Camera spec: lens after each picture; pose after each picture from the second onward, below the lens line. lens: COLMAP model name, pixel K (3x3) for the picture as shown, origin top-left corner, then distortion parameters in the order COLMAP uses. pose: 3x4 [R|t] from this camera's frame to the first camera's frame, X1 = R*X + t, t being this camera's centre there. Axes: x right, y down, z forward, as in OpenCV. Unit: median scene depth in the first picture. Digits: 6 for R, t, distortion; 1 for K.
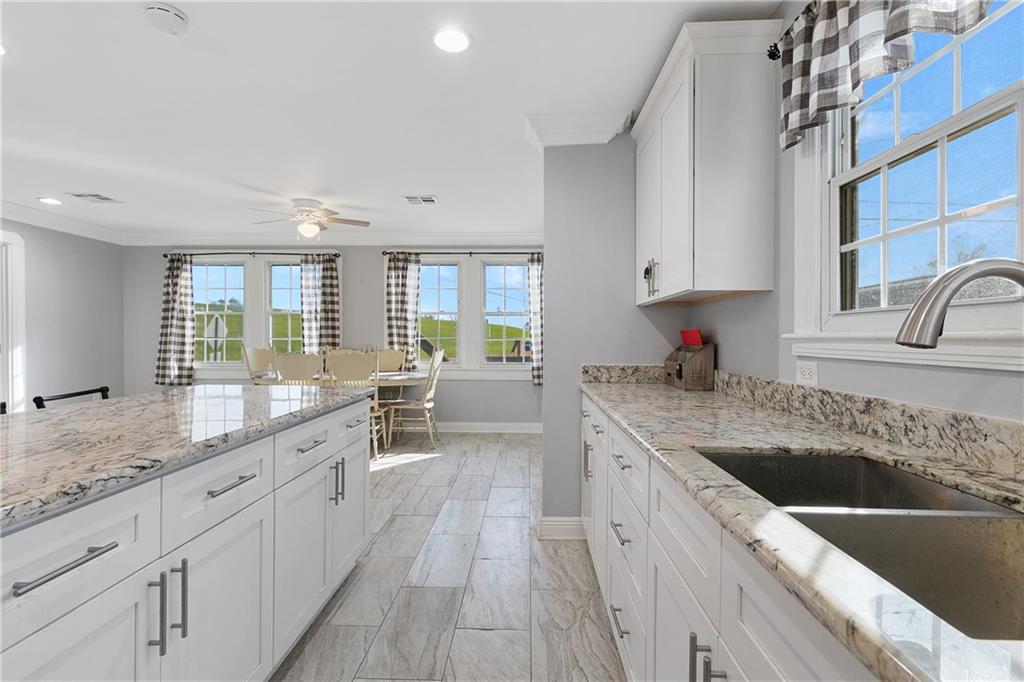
lens RADIAL K [[470.7, 0, 518.4], [0, 470.7, 340.8], [0, 0, 1]] dist [0.007014, -0.001504]
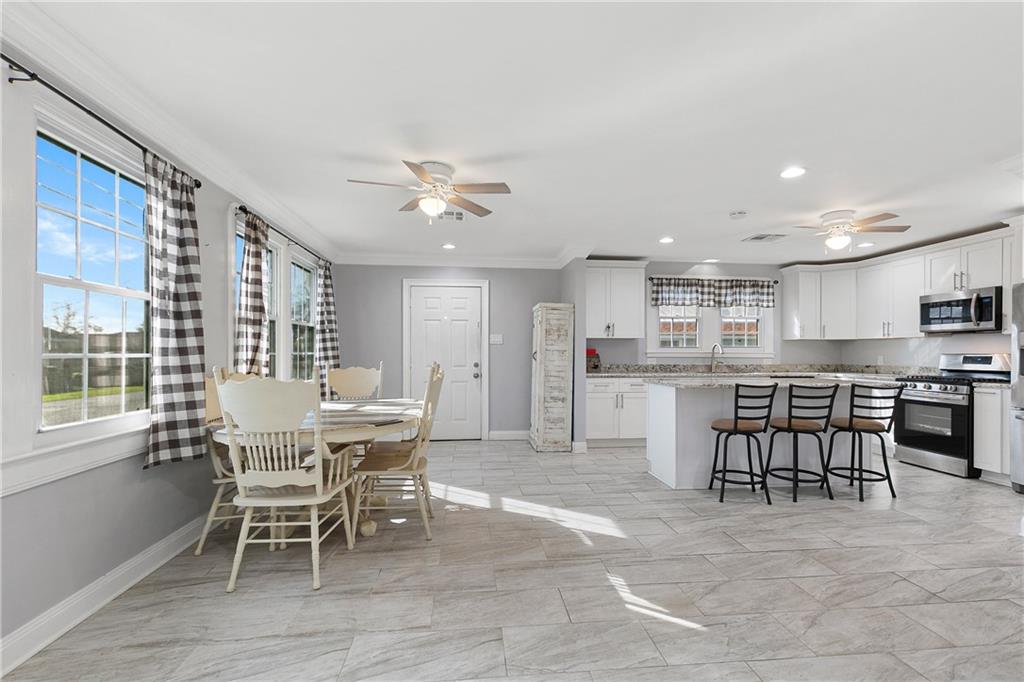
lens RADIAL K [[470.7, 0, 513.0], [0, 470.7, 356.0], [0, 0, 1]] dist [0.007014, -0.001504]
pose [[-0.115781, -0.011981, 0.993202, -0.908325], [0.003967, 0.999914, 0.012525, -0.008926], [-0.993267, 0.005390, -0.115724, 0.733643]]
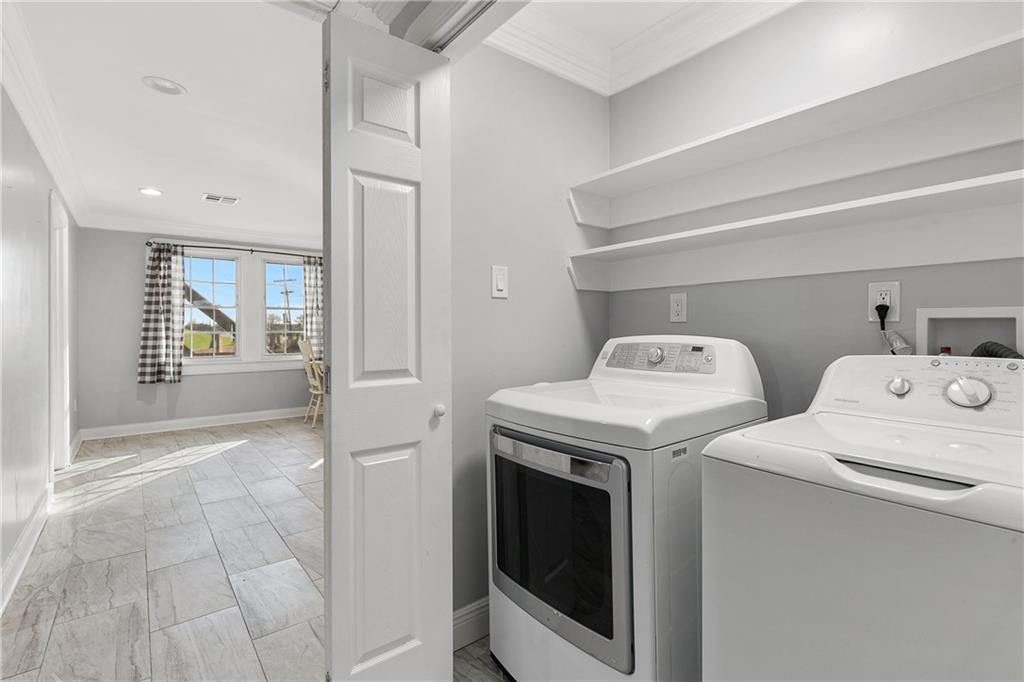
lens RADIAL K [[470.7, 0, 500.7], [0, 470.7, 331.9], [0, 0, 1]] dist [0.007014, -0.001504]
pose [[0.780923, -0.010920, 0.624531, -0.794731], [0.011795, 0.999927, 0.002735, -0.002912], [-0.624515, 0.005230, 0.780995, -0.151939]]
